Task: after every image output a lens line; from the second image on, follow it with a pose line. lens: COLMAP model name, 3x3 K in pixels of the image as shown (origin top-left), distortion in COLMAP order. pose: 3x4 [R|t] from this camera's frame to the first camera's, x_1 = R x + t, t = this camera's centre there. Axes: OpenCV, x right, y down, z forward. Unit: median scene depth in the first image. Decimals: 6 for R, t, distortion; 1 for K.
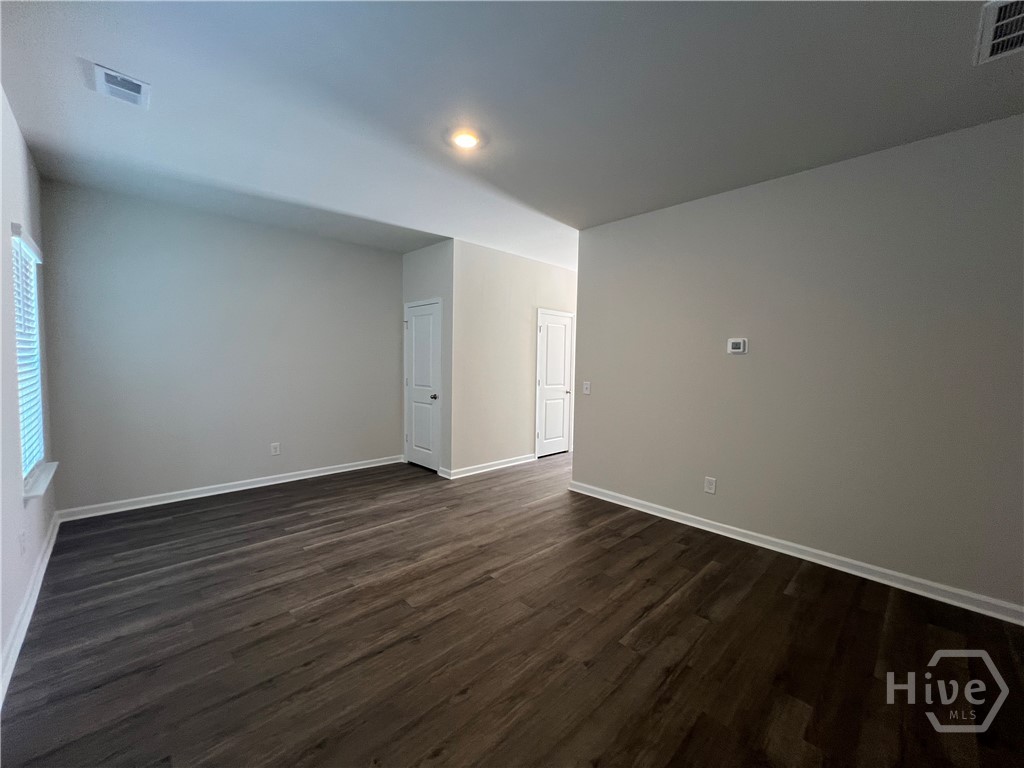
lens RADIAL K [[413.5, 0, 510.7], [0, 413.5, 383.3], [0, 0, 1]] dist [0.000324, -0.000163]
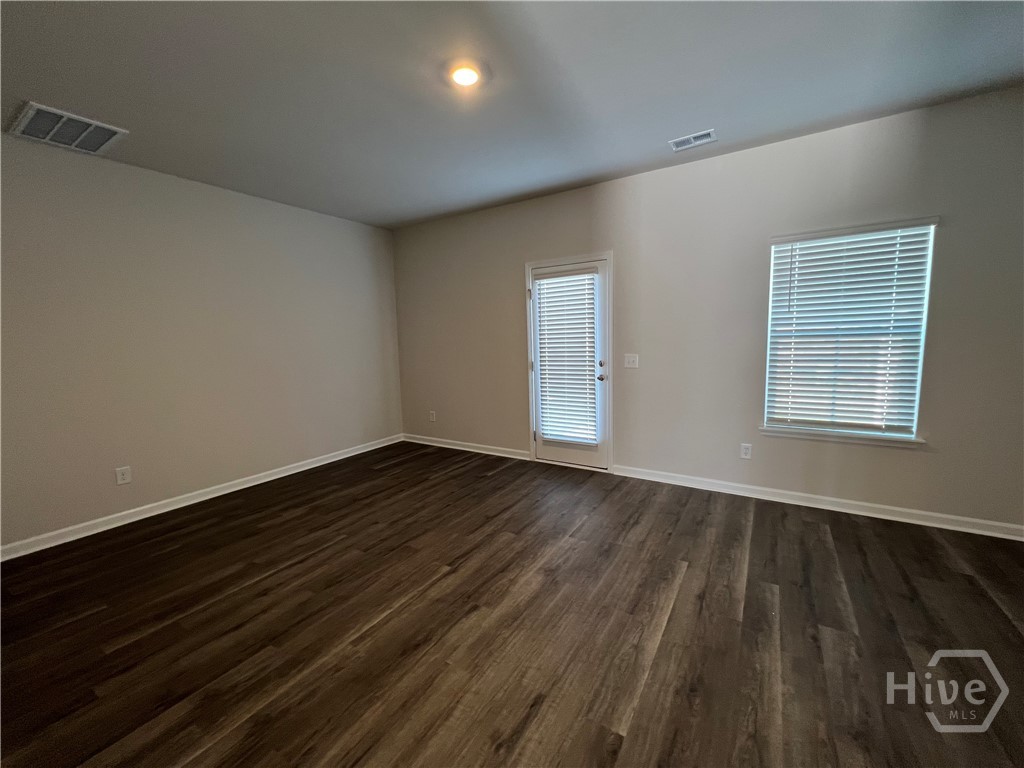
lens RADIAL K [[413.5, 0, 514.3], [0, 413.5, 384.5], [0, 0, 1]] dist [0.000324, -0.000163]
pose [[-0.970997, 0.037953, -0.236060, 0.013112], [-0.001597, 0.986269, 0.165137, -0.086159], [0.239086, 0.160724, -0.957604, 1.666584]]
